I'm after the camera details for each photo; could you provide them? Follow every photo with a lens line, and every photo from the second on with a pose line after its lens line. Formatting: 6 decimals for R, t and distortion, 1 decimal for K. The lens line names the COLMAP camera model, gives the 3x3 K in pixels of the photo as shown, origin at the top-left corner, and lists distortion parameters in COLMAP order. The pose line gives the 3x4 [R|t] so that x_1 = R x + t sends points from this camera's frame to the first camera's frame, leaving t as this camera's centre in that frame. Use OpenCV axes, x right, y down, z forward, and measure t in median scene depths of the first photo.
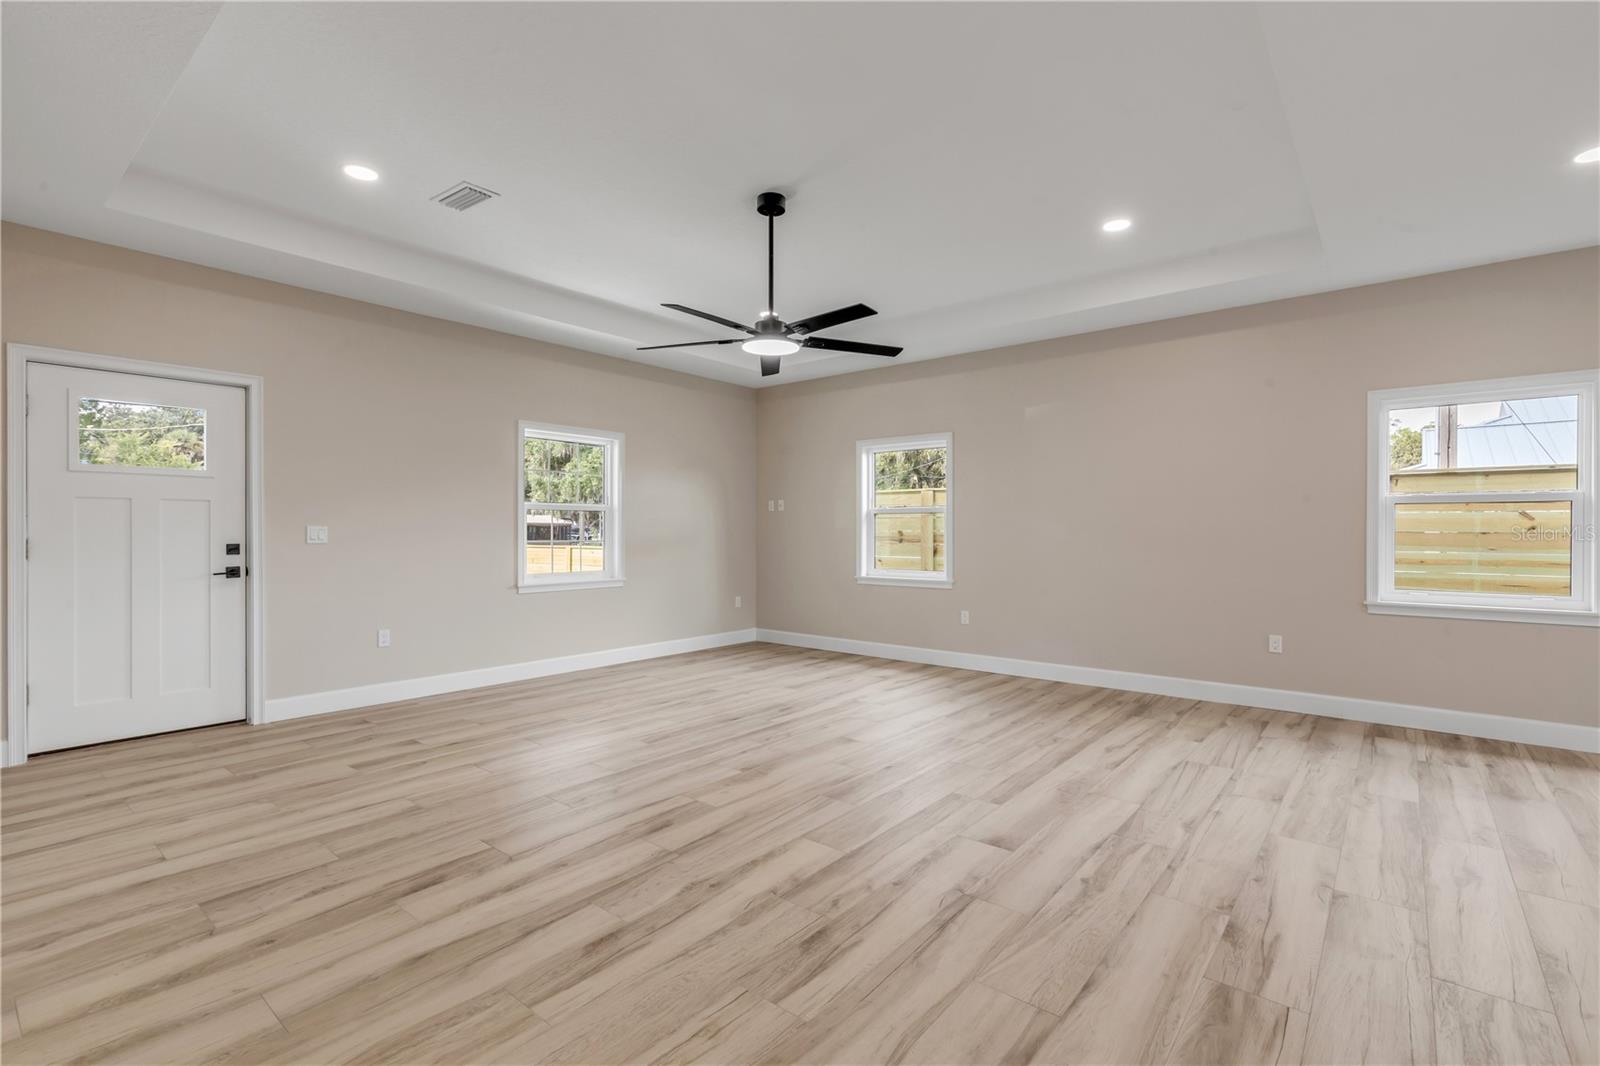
lens RADIAL K [[722.5, 0, 800.0], [0, 722.5, 544.4], [0, 0, 1]] dist [0.009480, -0.001340]
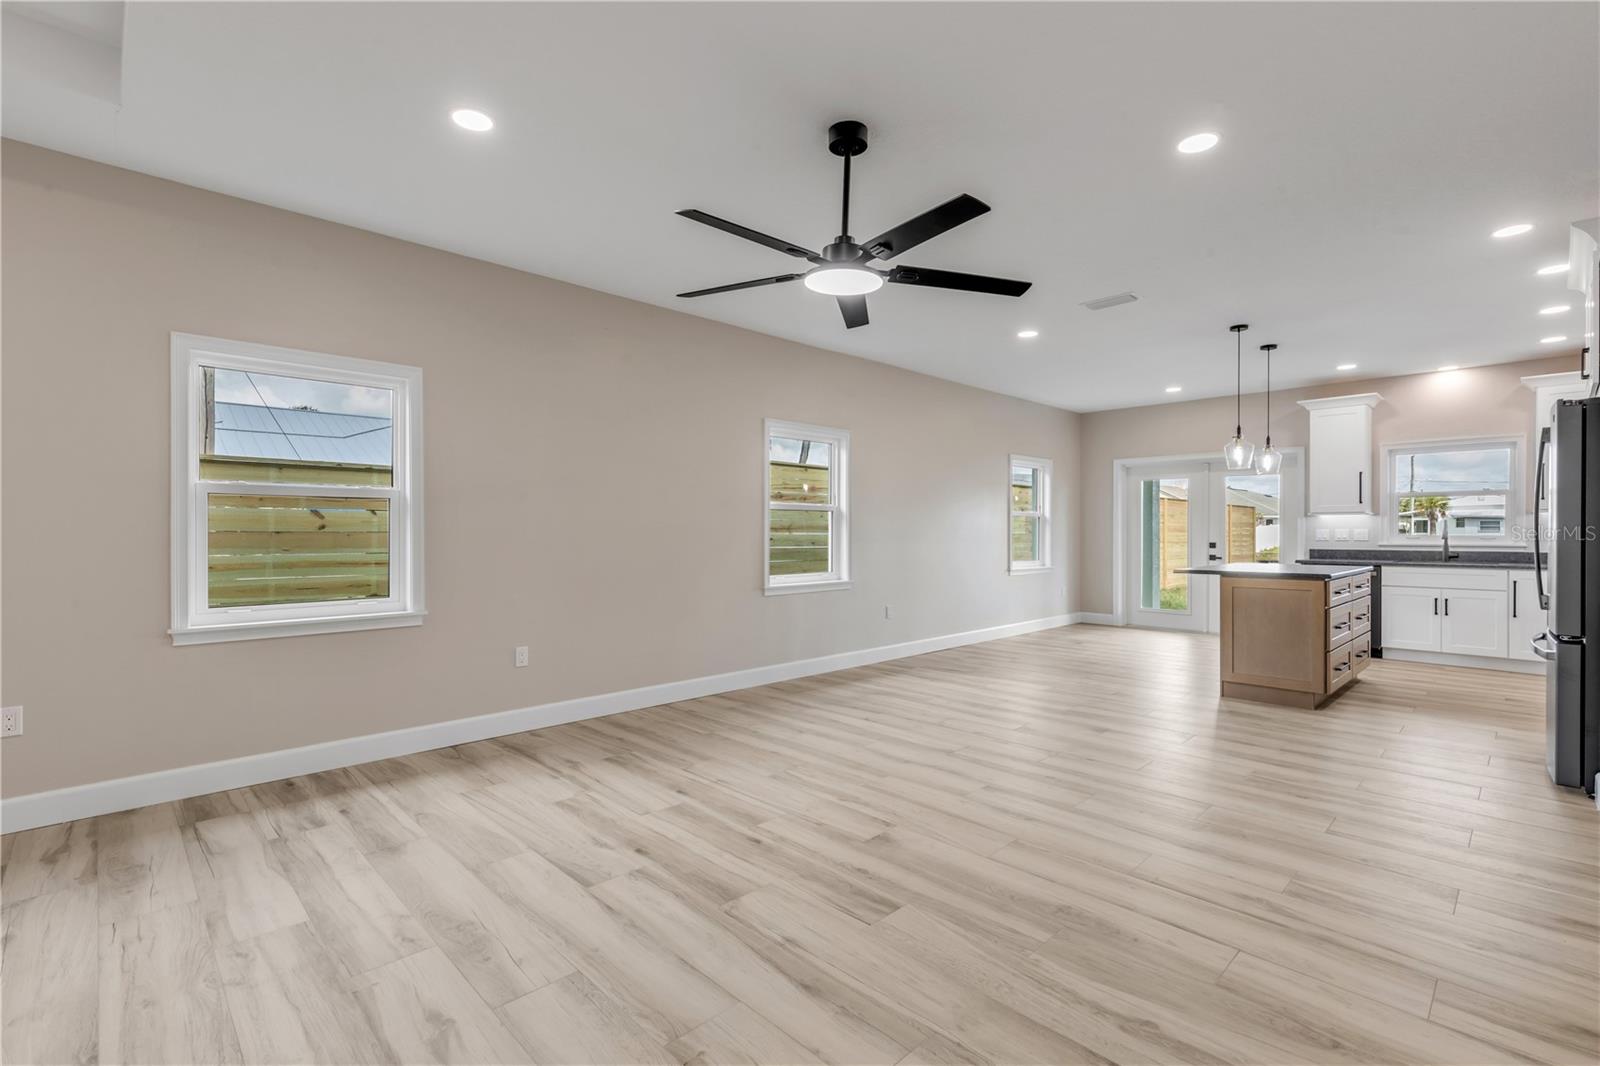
lens RADIAL K [[722.5, 0, 795.0], [0, 722.5, 526.8], [0, 0, 1]] dist [0.009480, -0.001340]
pose [[0.109778, 0.006140, 0.993937, 0.182381], [0.016724, 0.999828, -0.008024, -0.006441], [-0.993815, 0.017503, 0.109656, 0.400360]]
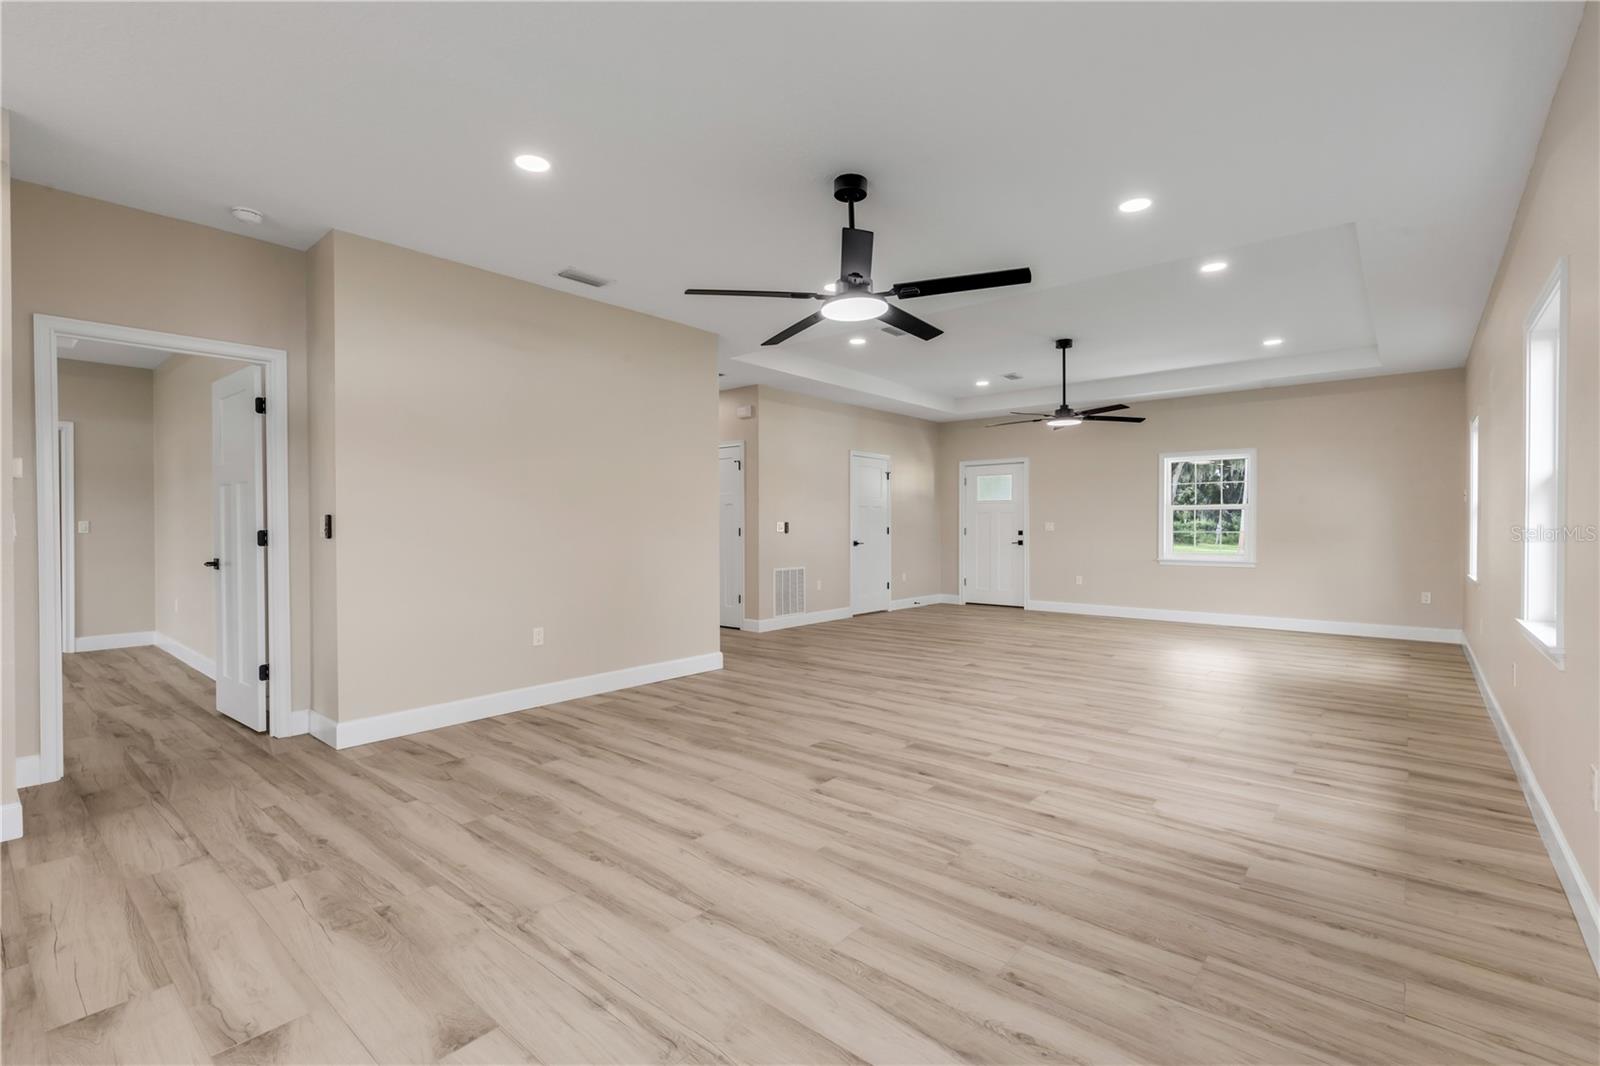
lens RADIAL K [[722.5, 0, 794.3], [0, 722.5, 533.3], [0, 0, 1]] dist [0.009480, -0.001340]
pose [[-0.016411, 0.008087, -0.999833, 1.925178], [-0.017292, 0.999815, 0.008371, 0.001046], [0.999716, 0.017427, -0.016268, 0.371866]]
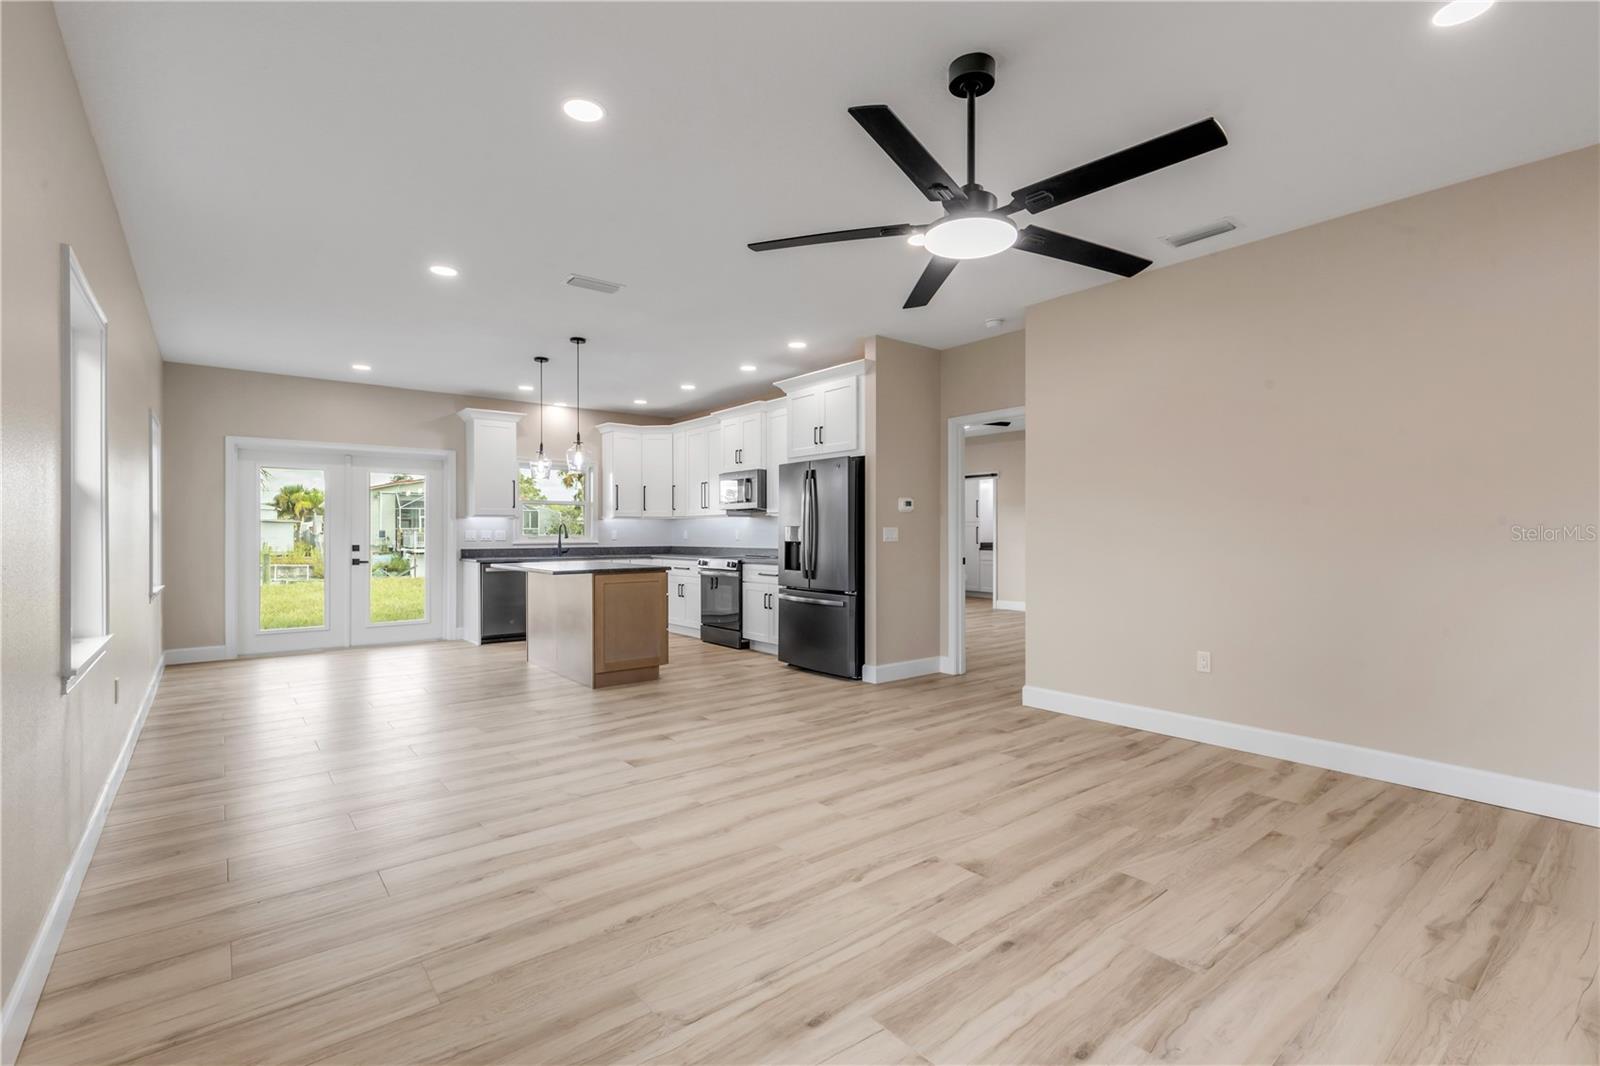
lens RADIAL K [[722.5, 0, 803.3], [0, 722.5, 533.3], [0, 0, 1]] dist [0.009480, -0.001340]
pose [[-0.980026, 0.000066, 0.198870, 1.004708], [0.003770, 0.999826, 0.018249, -0.018877], [-0.198834, 0.018635, -0.979856, 1.138575]]
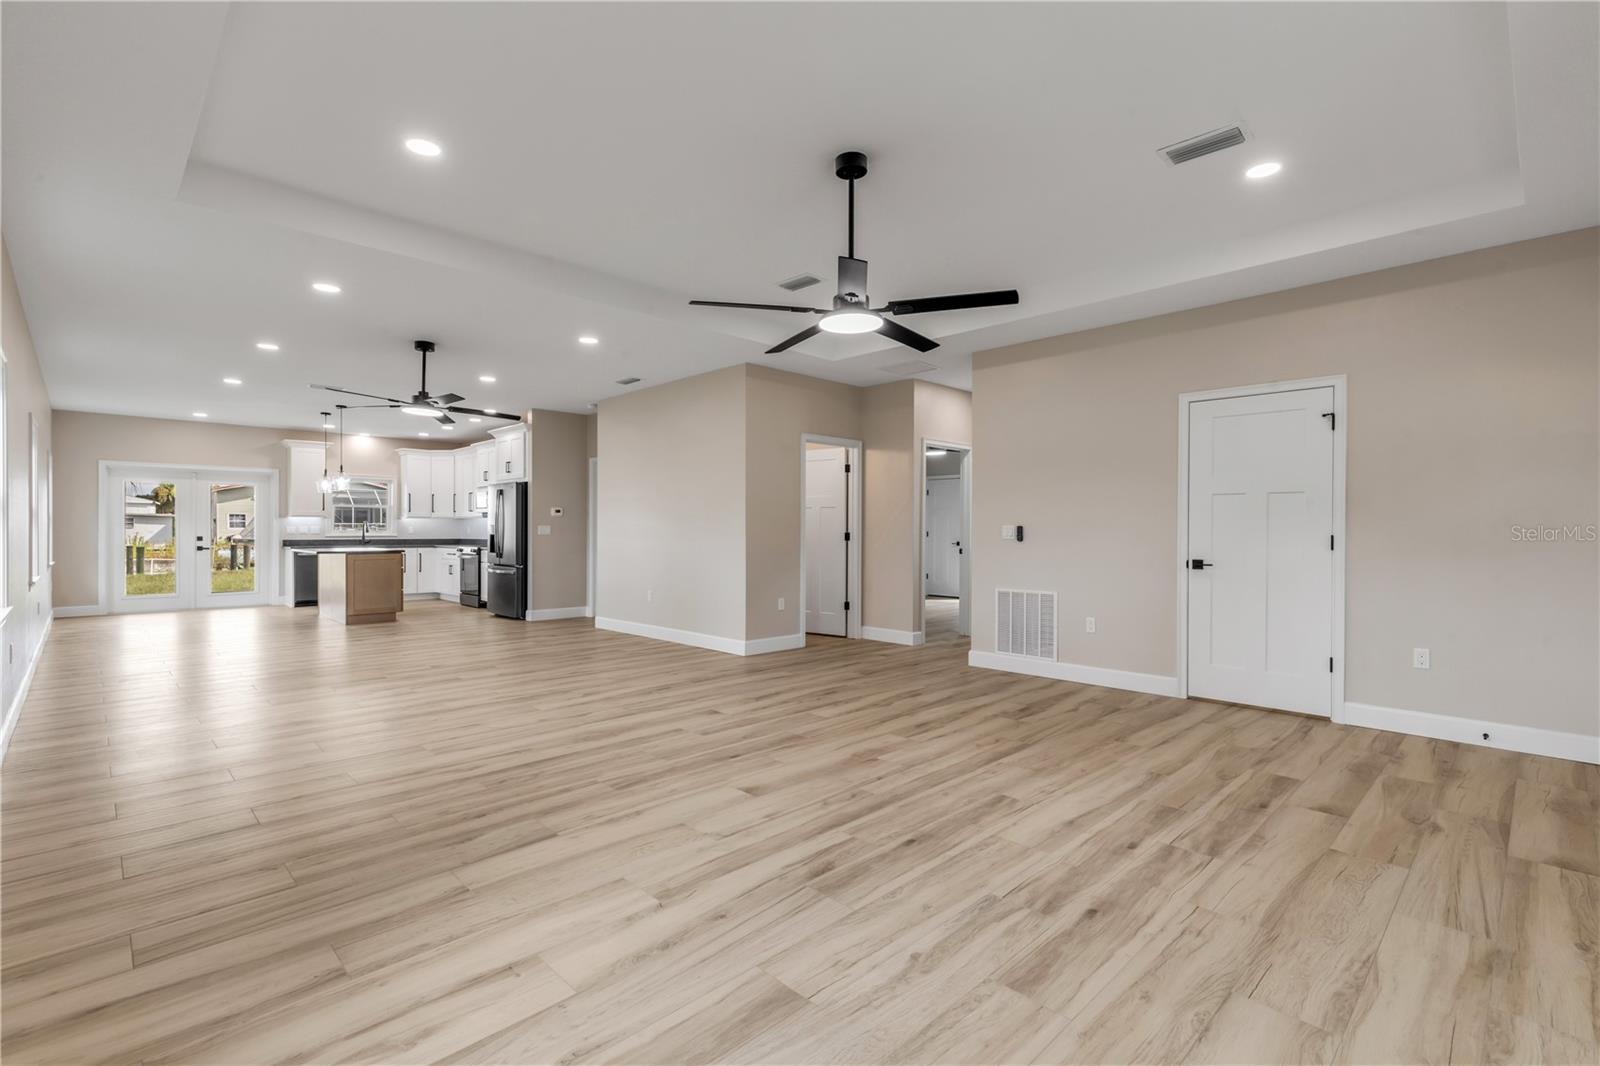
lens RADIAL K [[722.5, 0, 796.4], [0, 722.5, 532.8], [0, 0, 1]] dist [0.009480, -0.001340]
pose [[-0.994189, -0.004538, 0.107556, -0.076630], [-0.002364, 0.999790, 0.020332, -0.032811], [-0.107626, 0.019959, -0.993991, 2.048022]]
